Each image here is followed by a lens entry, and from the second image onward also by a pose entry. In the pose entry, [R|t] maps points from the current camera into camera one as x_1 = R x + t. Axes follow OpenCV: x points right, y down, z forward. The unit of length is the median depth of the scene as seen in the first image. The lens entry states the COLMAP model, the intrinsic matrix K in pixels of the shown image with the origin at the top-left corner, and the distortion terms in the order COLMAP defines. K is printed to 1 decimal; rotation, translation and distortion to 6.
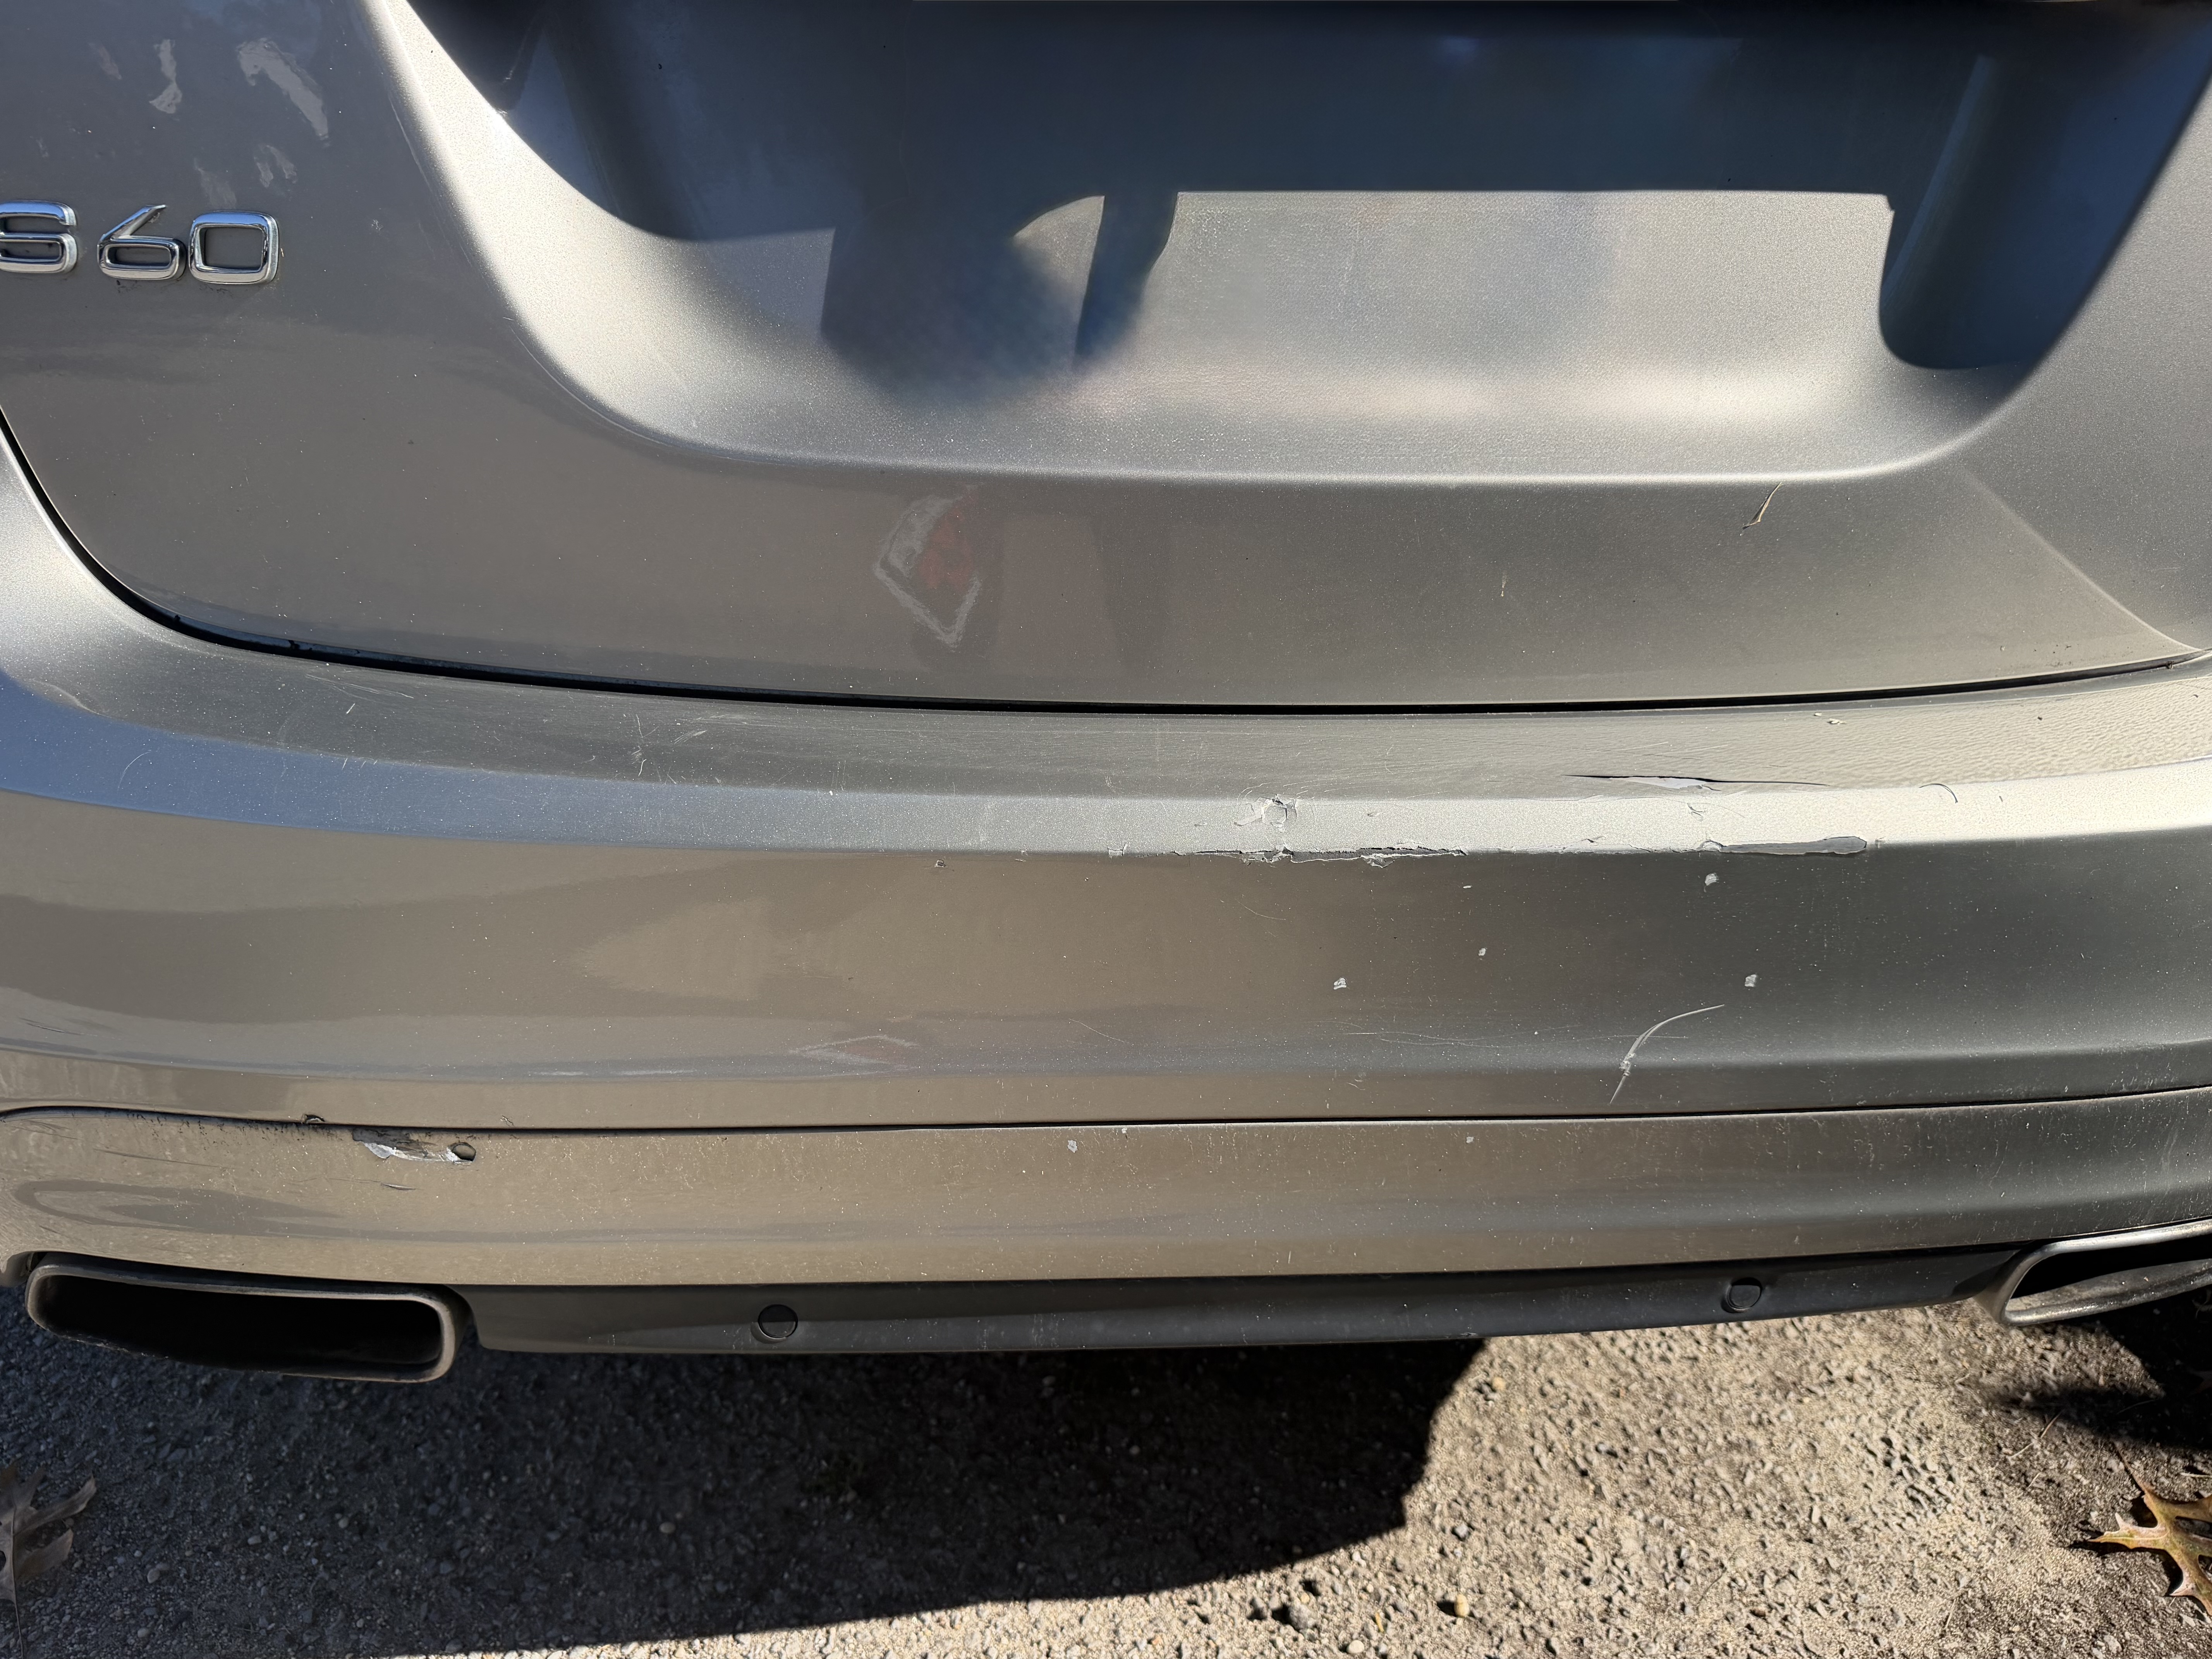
lens RADIAL K [[1537.2, 0, 1106.2], [0, 1537.2, 835.0], [0, 0, 1]] dist [0.005105, -0.011678]
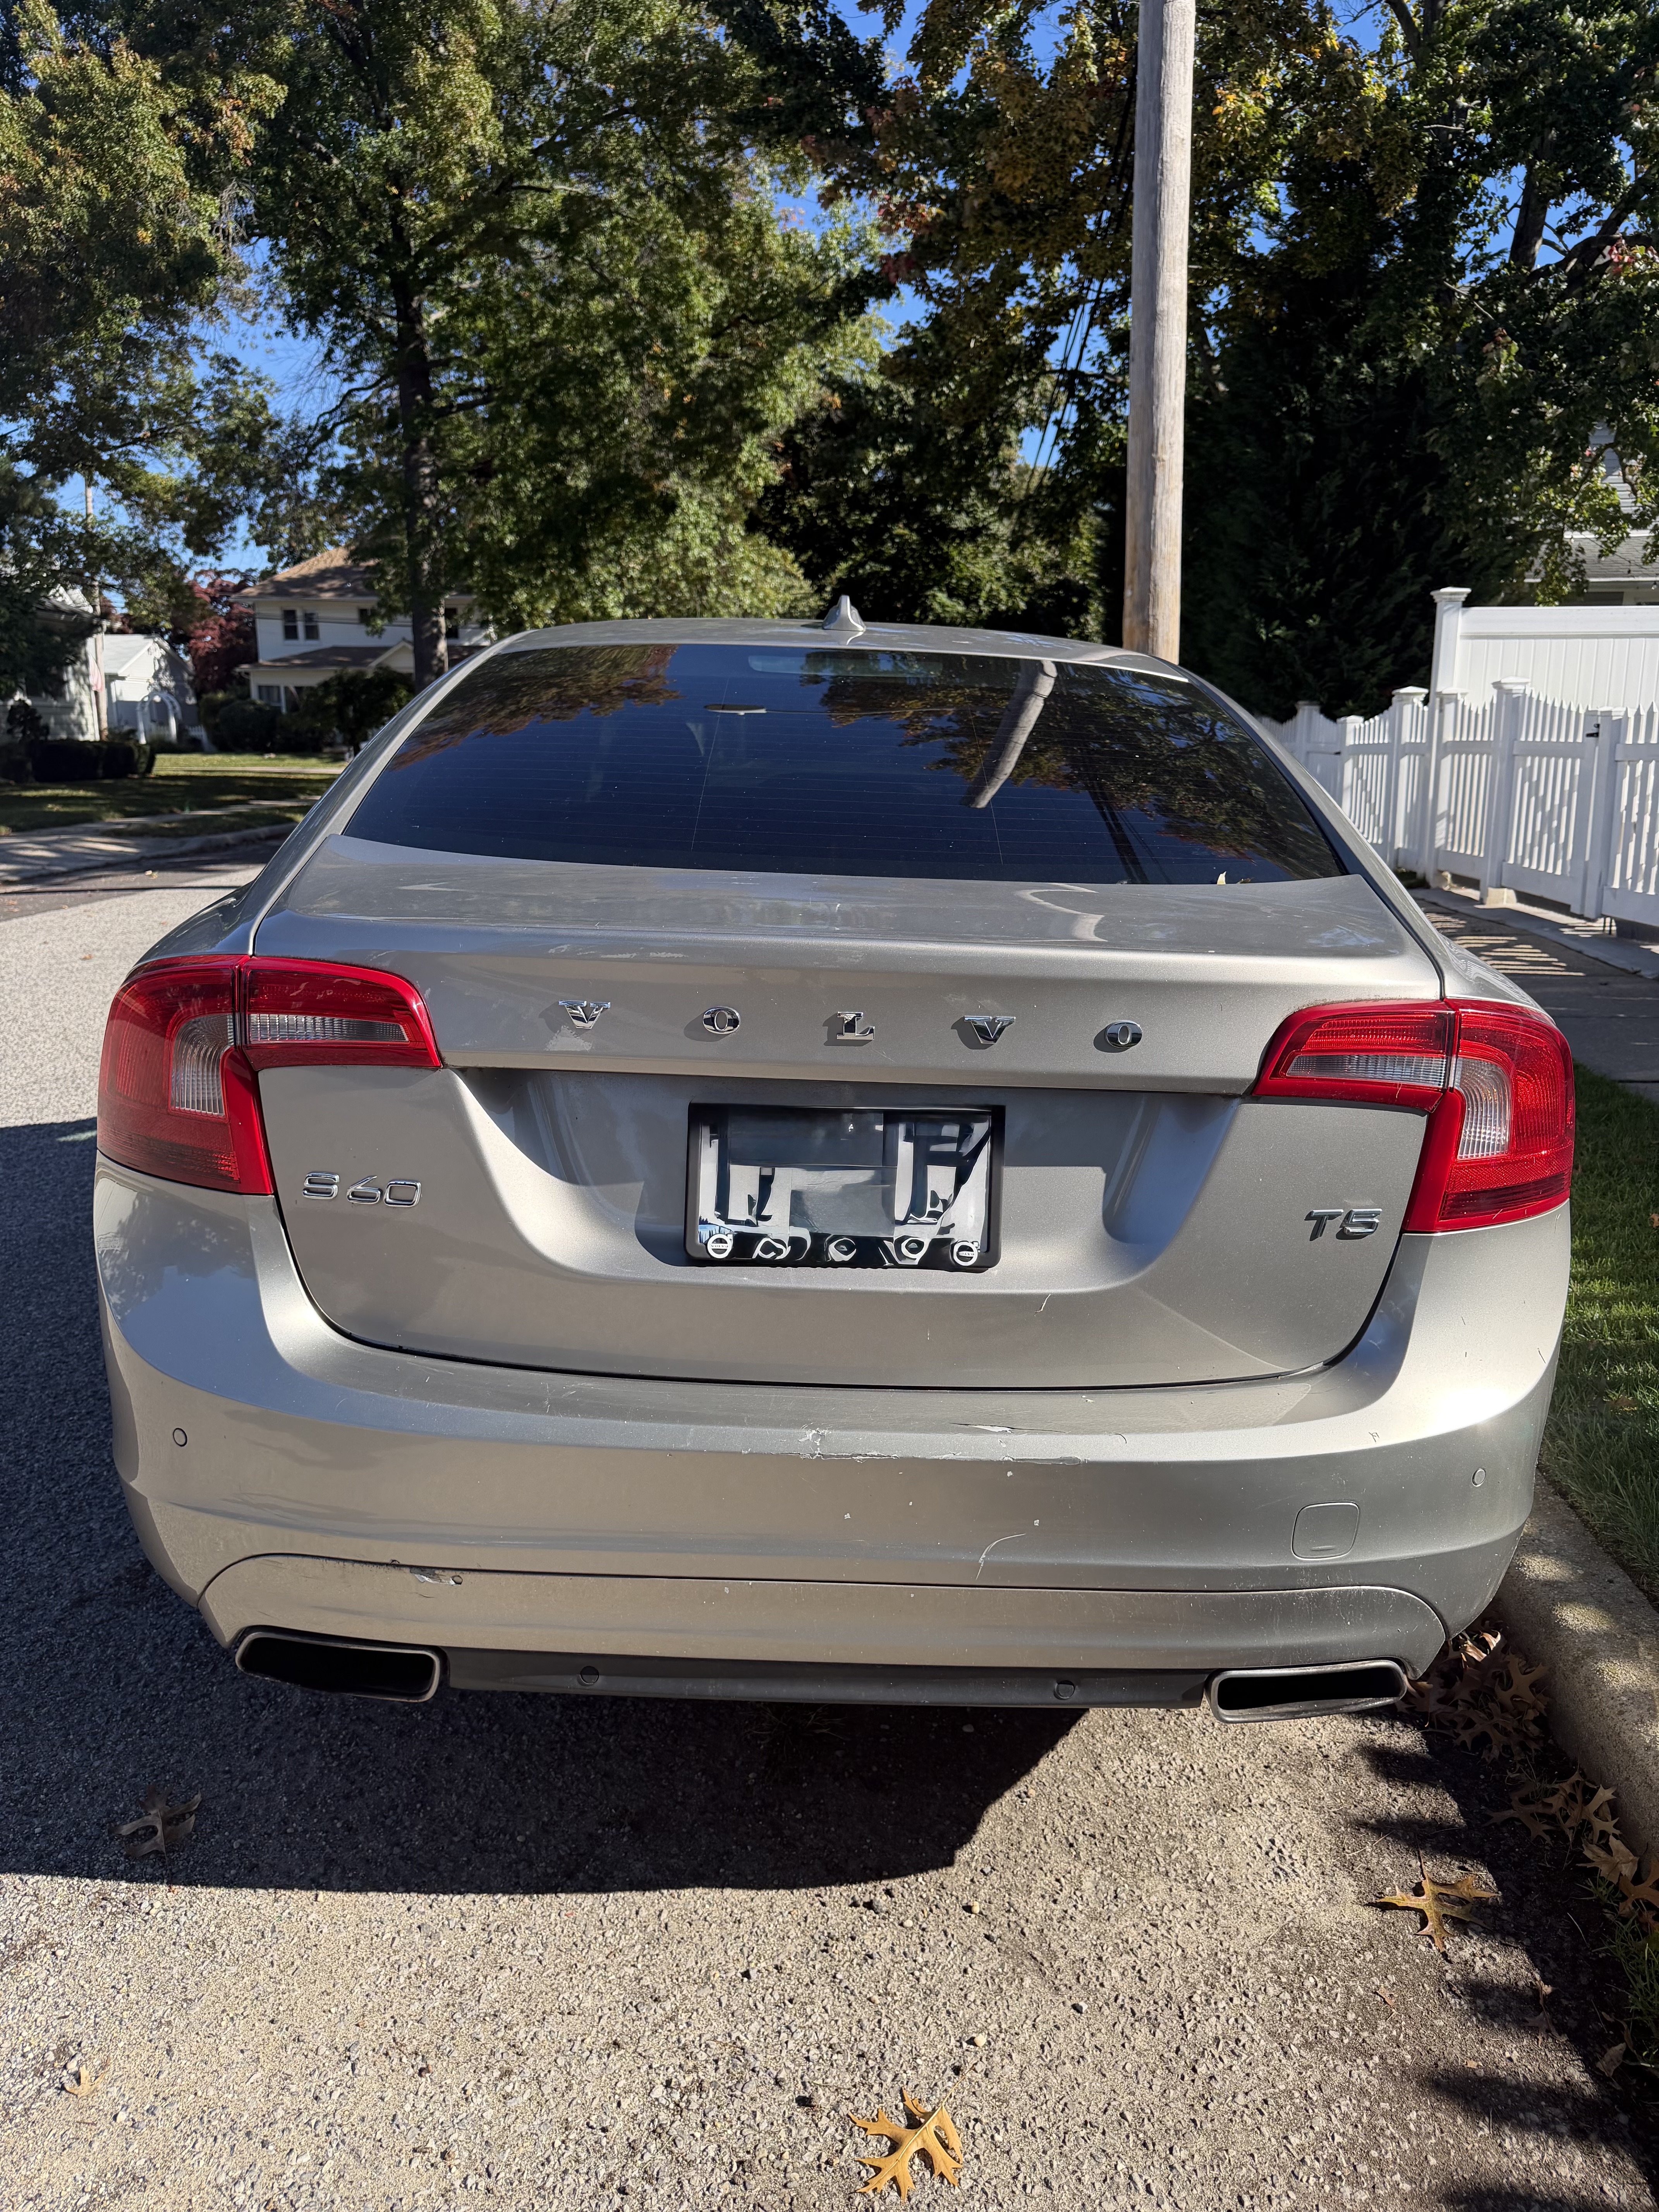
lens RADIAL K [[1537.2, 0, 836.9], [0, 1537.2, 1102.9], [0, 0, 1]] dist [0.005105, -0.011678]
pose [[0.996509, 0.017045, -0.081729, 0.194503], [-0.032223, 0.981606, -0.188177, -0.046234], [0.077018, 0.190153, 0.978729, -0.816618]]
